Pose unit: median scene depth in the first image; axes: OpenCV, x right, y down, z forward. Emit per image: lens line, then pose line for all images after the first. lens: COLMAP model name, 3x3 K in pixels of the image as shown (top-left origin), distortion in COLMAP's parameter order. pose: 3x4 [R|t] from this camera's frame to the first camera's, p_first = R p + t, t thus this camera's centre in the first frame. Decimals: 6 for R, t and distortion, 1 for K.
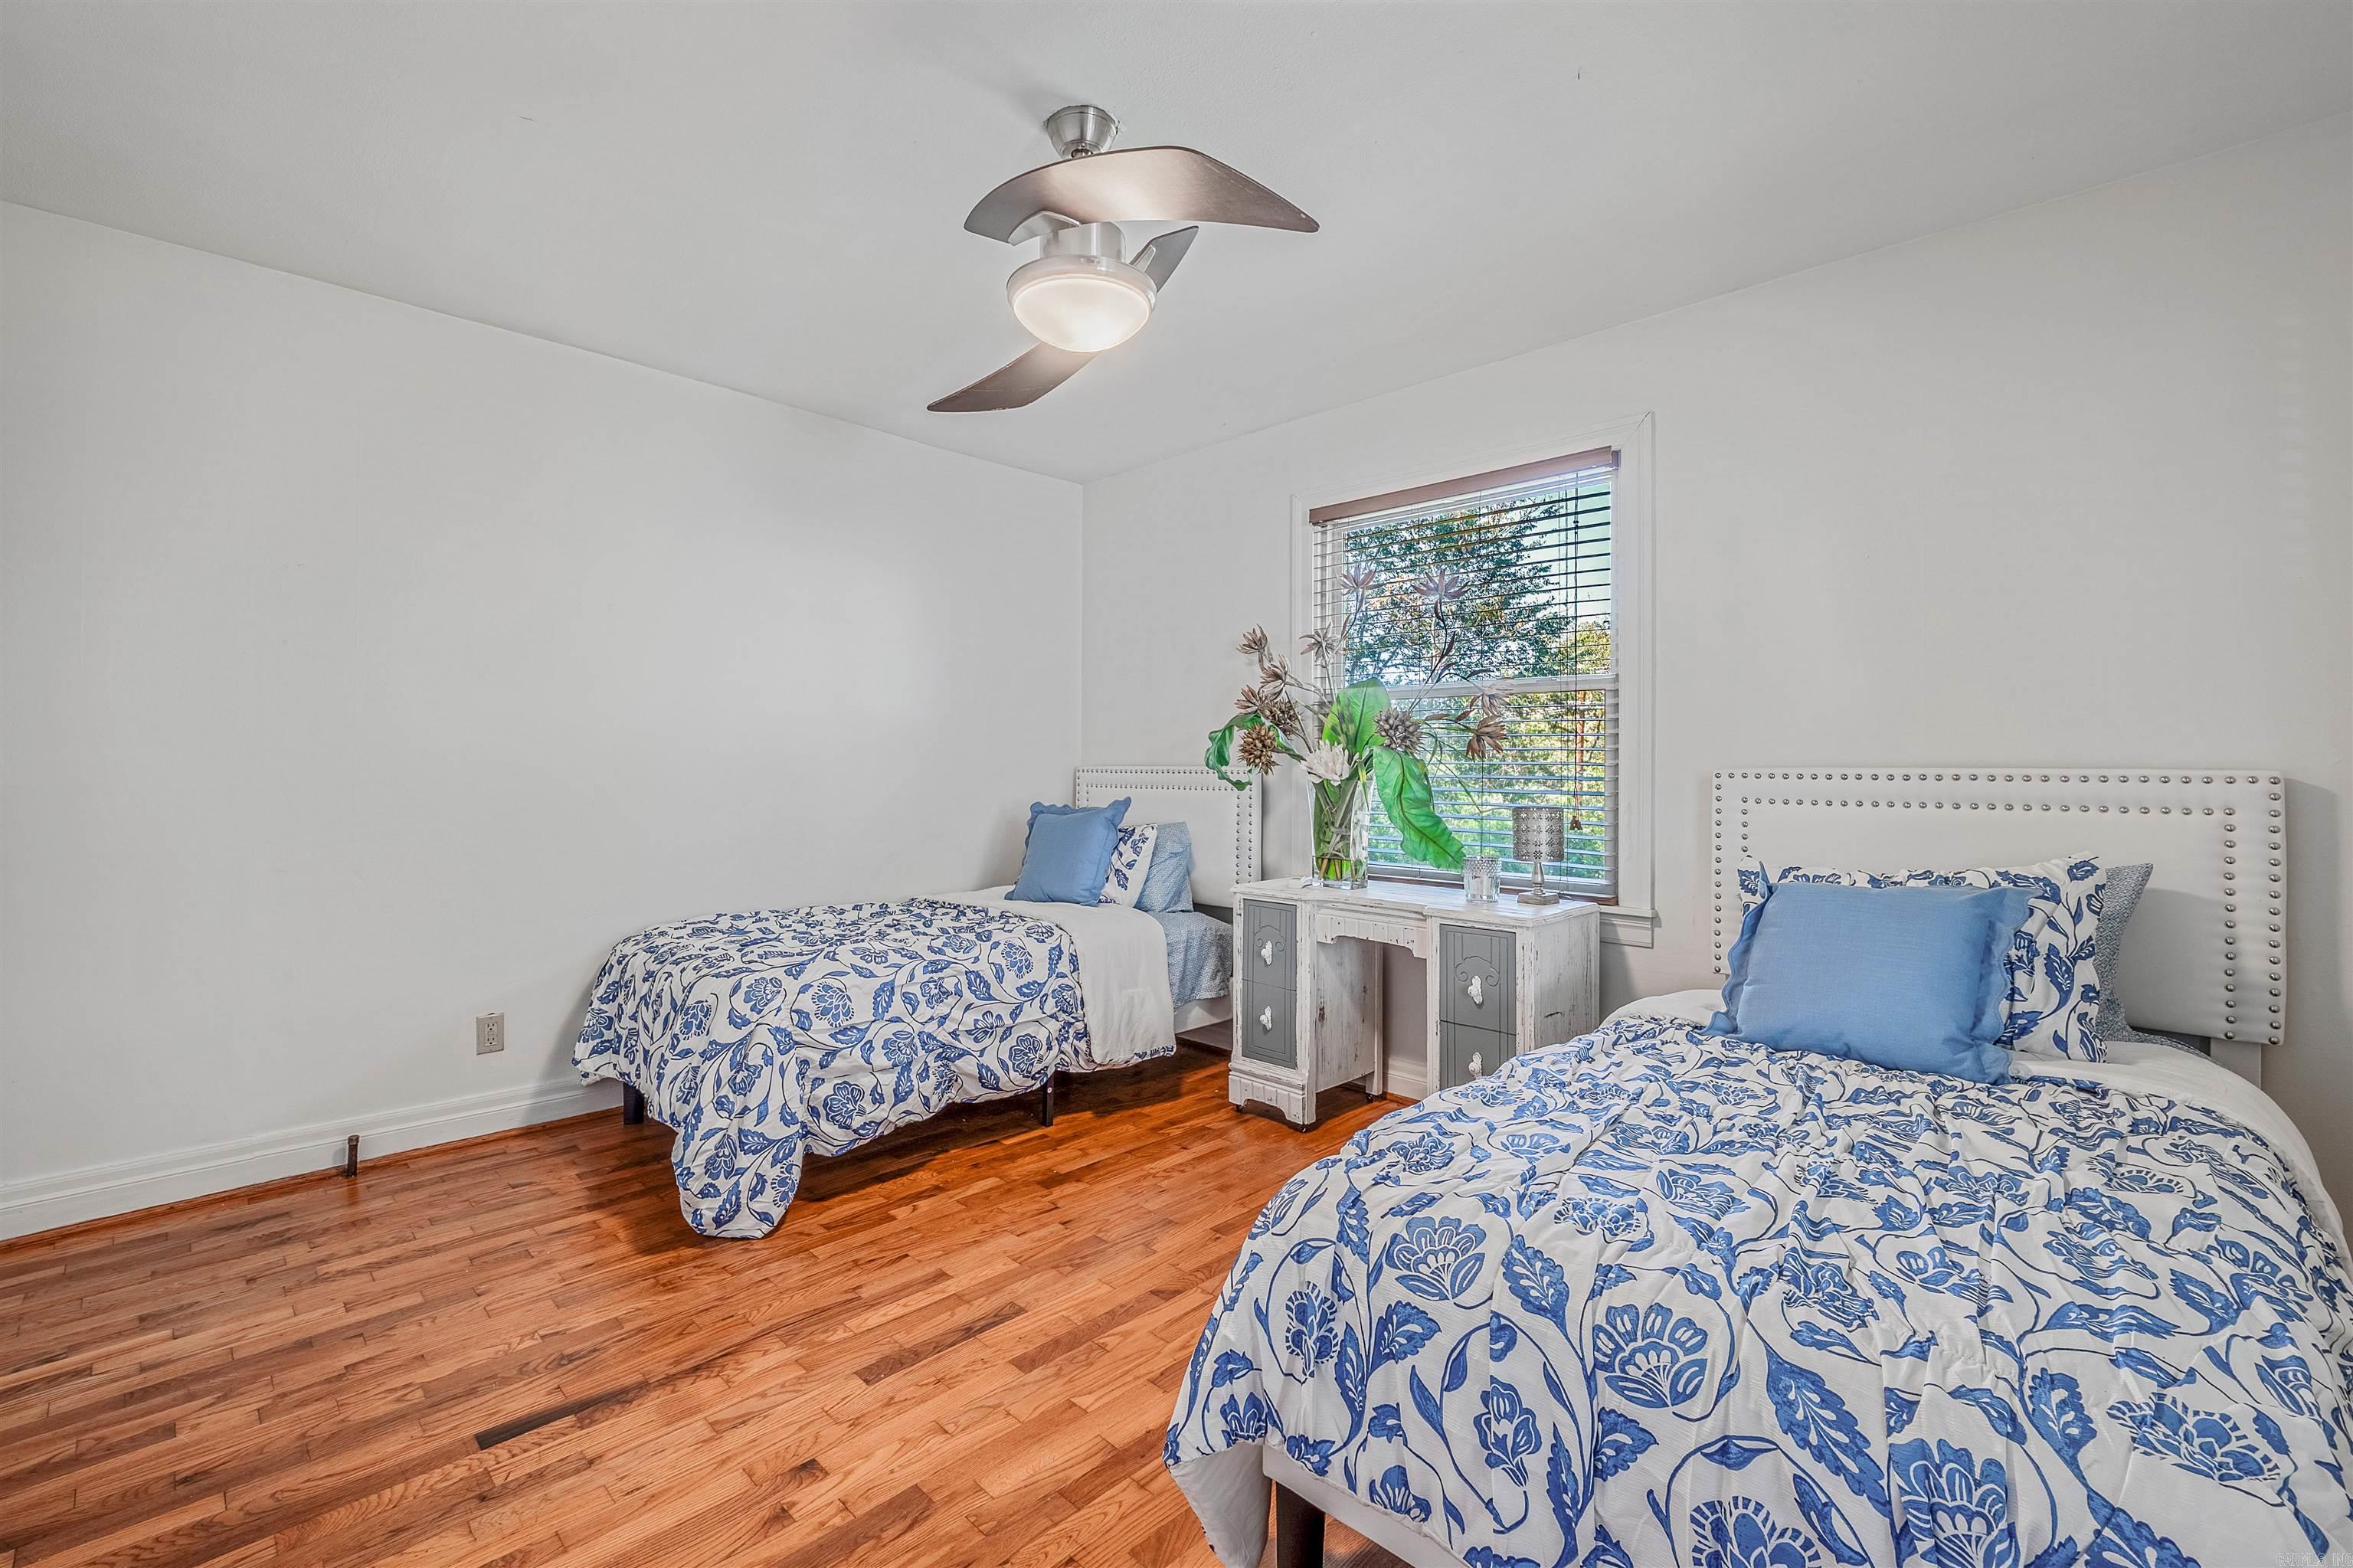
lens RADIAL K [[1029.4, 0, 1167.9], [0, 1029.4, 770.6], [0, 0, 1]] dist [-0.005195, -0.000913]
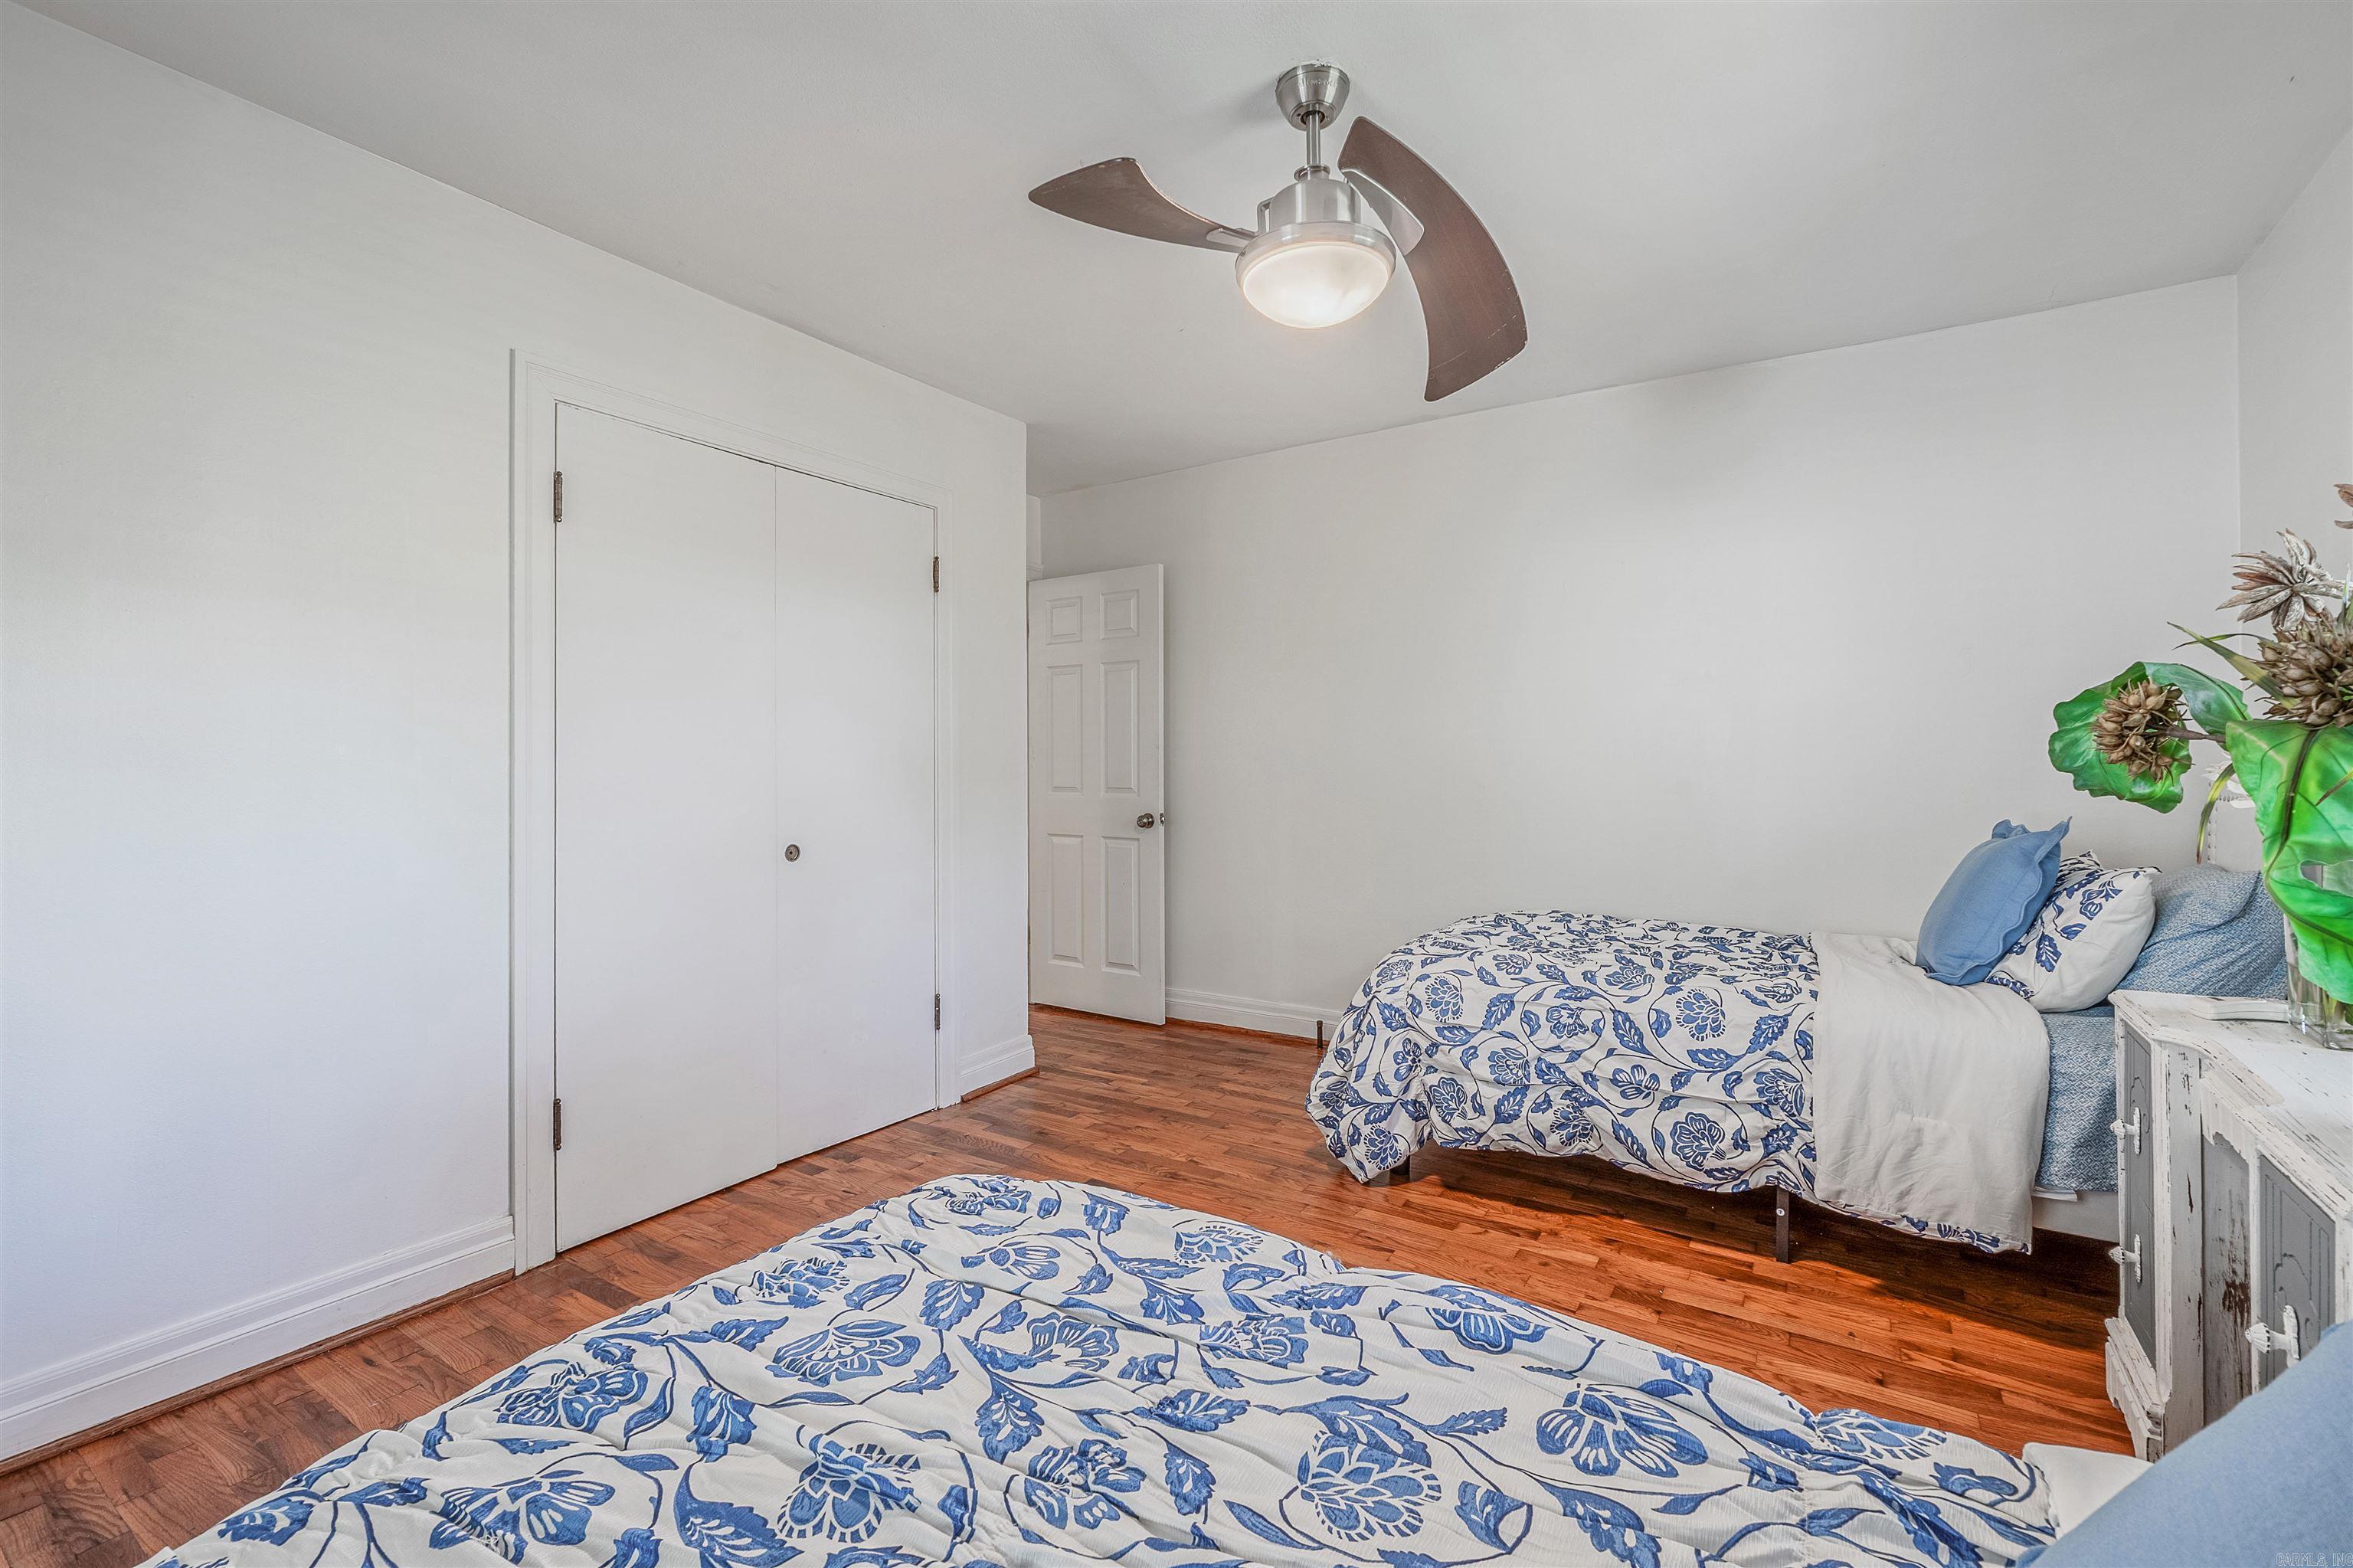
lens RADIAL K [[1029.4, 0, 1167.8], [0, 1029.4, 773.6], [0, 0, 1]] dist [-0.005195, -0.000913]
pose [[0.184918, 0.004499, -0.982744, 0.596710], [-0.000482, 0.999990, 0.004487, -0.002432], [0.982754, -0.000357, 0.184918, 0.509896]]
